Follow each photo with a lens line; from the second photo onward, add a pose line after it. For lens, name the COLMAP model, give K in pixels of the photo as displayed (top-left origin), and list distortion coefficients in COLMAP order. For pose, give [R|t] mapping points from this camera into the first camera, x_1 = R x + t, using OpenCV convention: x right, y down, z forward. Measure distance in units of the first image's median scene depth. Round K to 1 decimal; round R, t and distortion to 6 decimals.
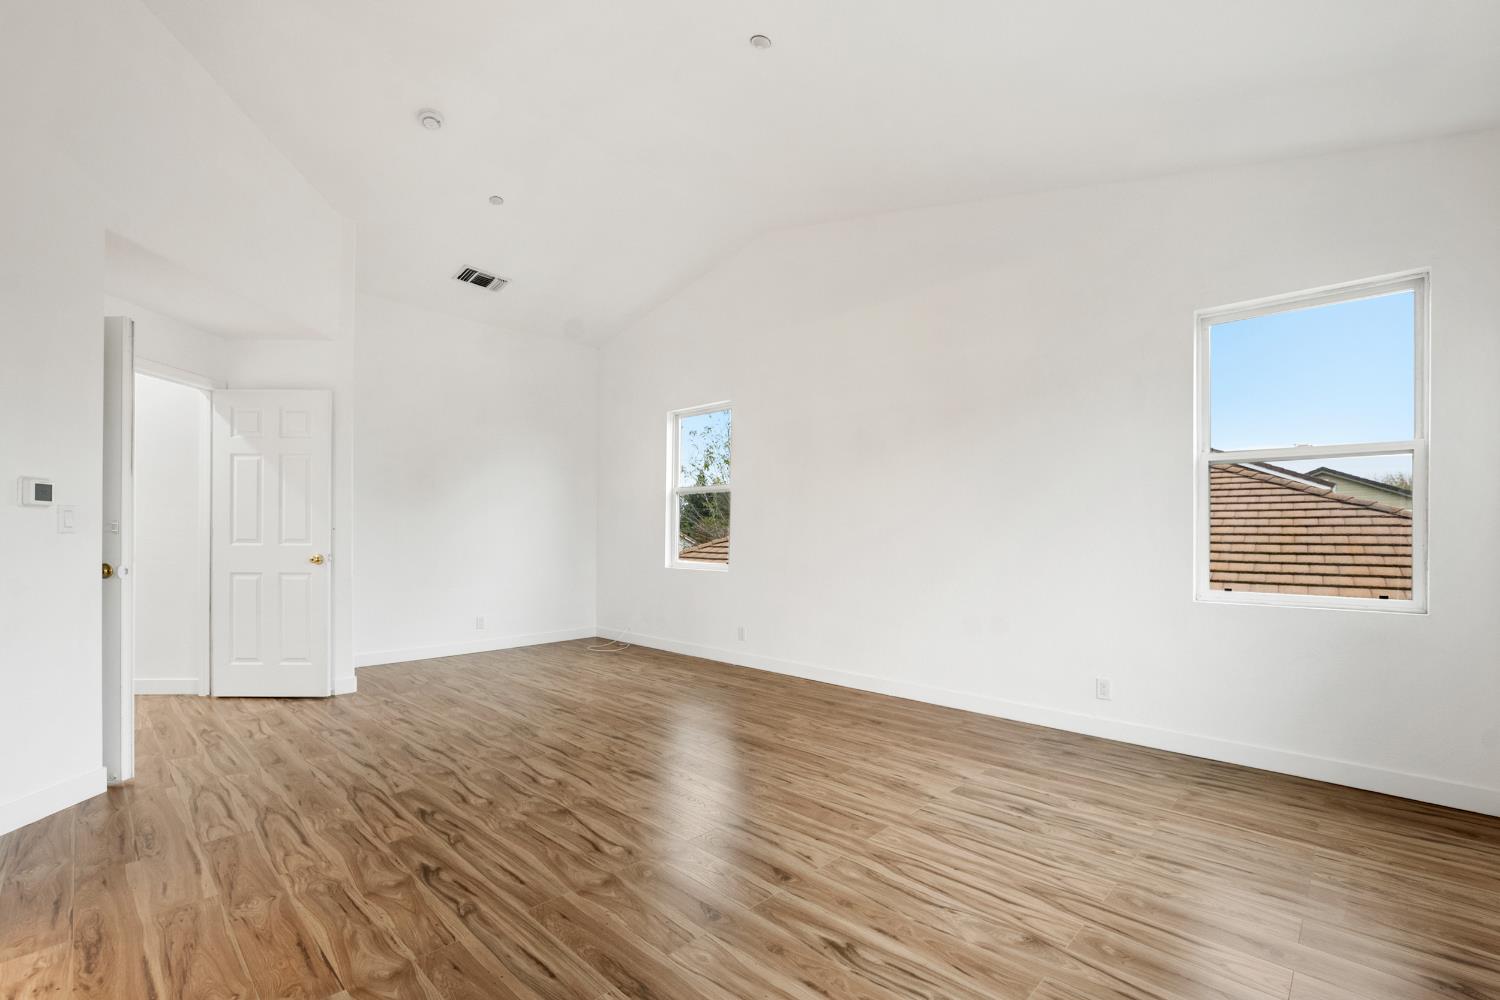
lens RADIAL K [[667.1, 0, 741.1], [0, 667.1, 532.5], [0, 0, 1]] dist [-0.020381, 0.004749]
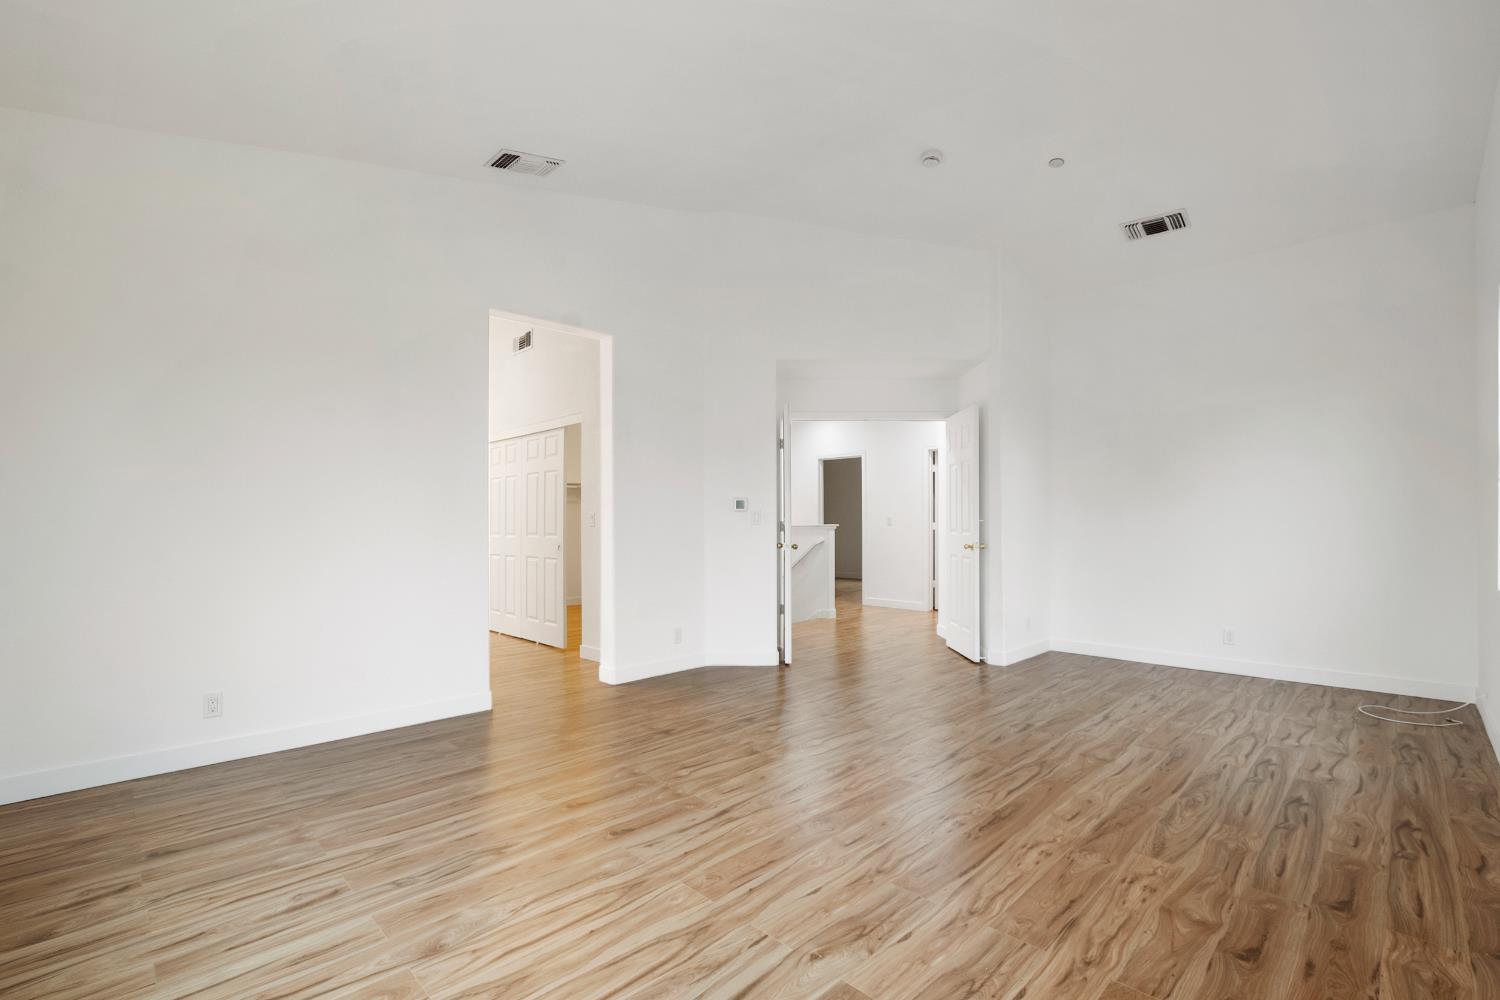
lens RADIAL K [[667.1, 0, 740.1], [0, 667.1, 508.8], [0, 0, 1]] dist [-0.020381, 0.004749]
pose [[-0.027035, -0.026478, -0.999284, 0.832462], [0.001055, 0.999648, -0.026516, 0.006054], [0.999634, -0.001771, -0.026998, 0.873263]]
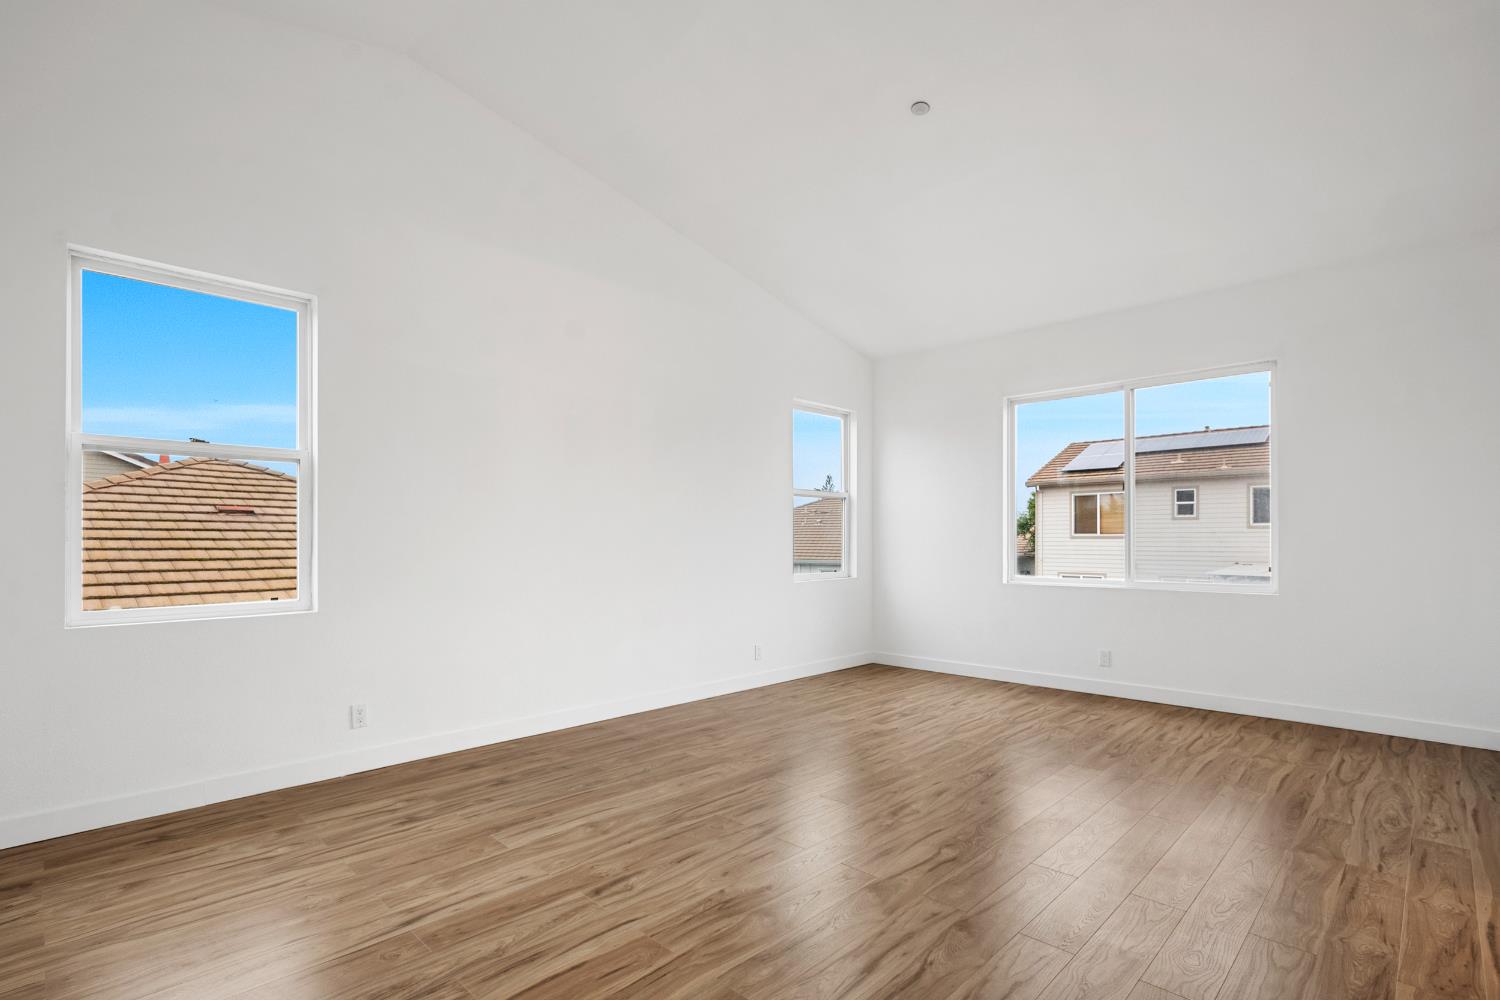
lens RADIAL K [[708.7, 0, 756.5], [0, 708.7, 537.0], [0, 0, 1]] dist [-0.026247, 0.004109]
pose [[-0.004831, 0.000144, 0.999988, -1.096394], [0.002966, 0.999996, -0.000130, -0.003067], [-0.999984, 0.002966, -0.004831, 1.194707]]
